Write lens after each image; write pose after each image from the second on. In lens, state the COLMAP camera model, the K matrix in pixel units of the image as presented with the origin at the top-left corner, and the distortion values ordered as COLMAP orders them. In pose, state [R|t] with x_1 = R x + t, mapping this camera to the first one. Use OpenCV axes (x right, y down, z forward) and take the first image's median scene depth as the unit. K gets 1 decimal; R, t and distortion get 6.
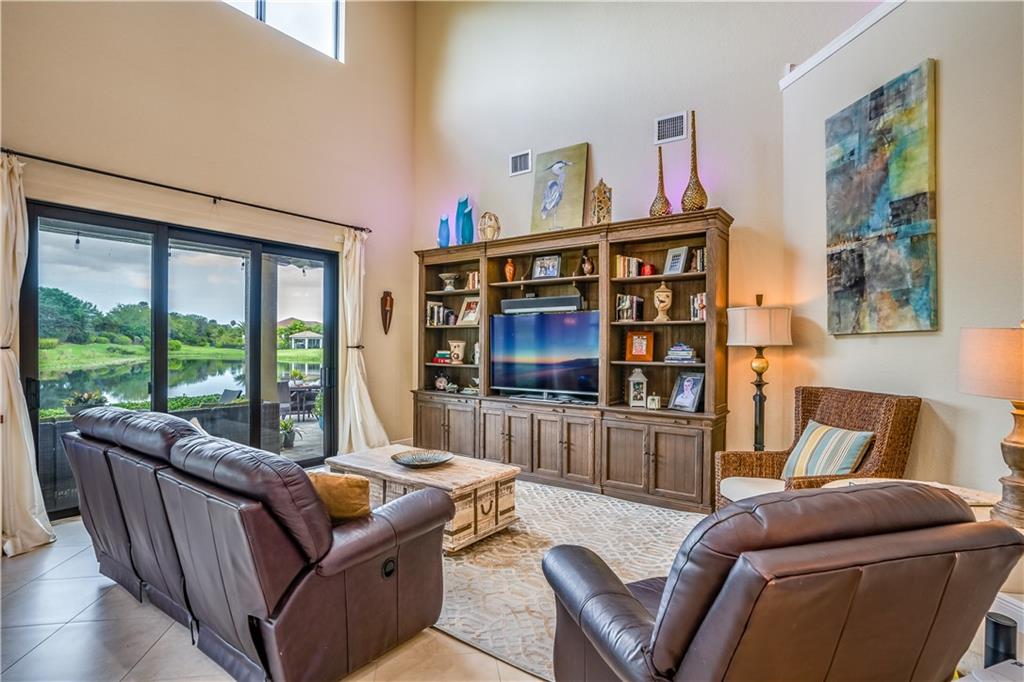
lens RADIAL K [[494.6, 0, 514.6], [0, 494.6, 342.4], [0, 0, 1]] dist [-0.027401, 0.004517]
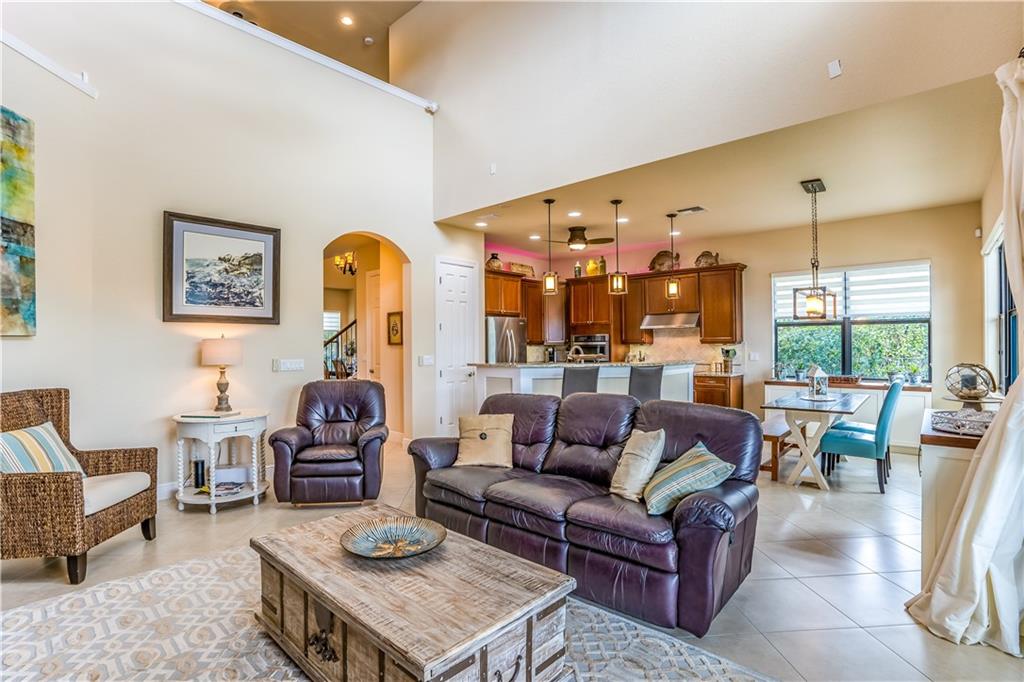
lens RADIAL K [[494.6, 0, 515.6], [0, 494.6, 344.3], [0, 0, 1]] dist [-0.027401, 0.004517]
pose [[-0.994301, -0.012894, 0.105824, -0.356277], [-0.012369, 0.999908, 0.005617, -0.016512], [-0.105887, 0.004276, -0.994369, 1.420159]]
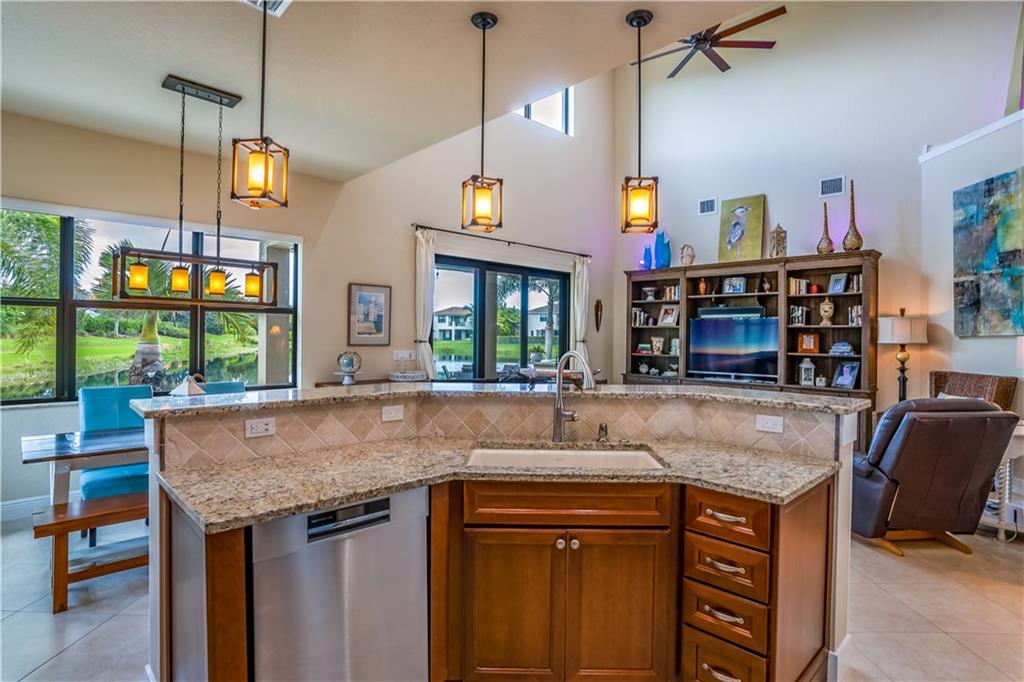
lens RADIAL K [[542.2, 0, 514.9], [0, 542.2, 327.8], [0, 0, 1]] dist [-0.003474, 0.005014]
pose [[0.989995, 0.003673, -0.141054, -0.371681], [-0.005051, 0.999943, -0.009409, -0.016451], [0.141011, 0.010028, 0.989957, -0.678020]]
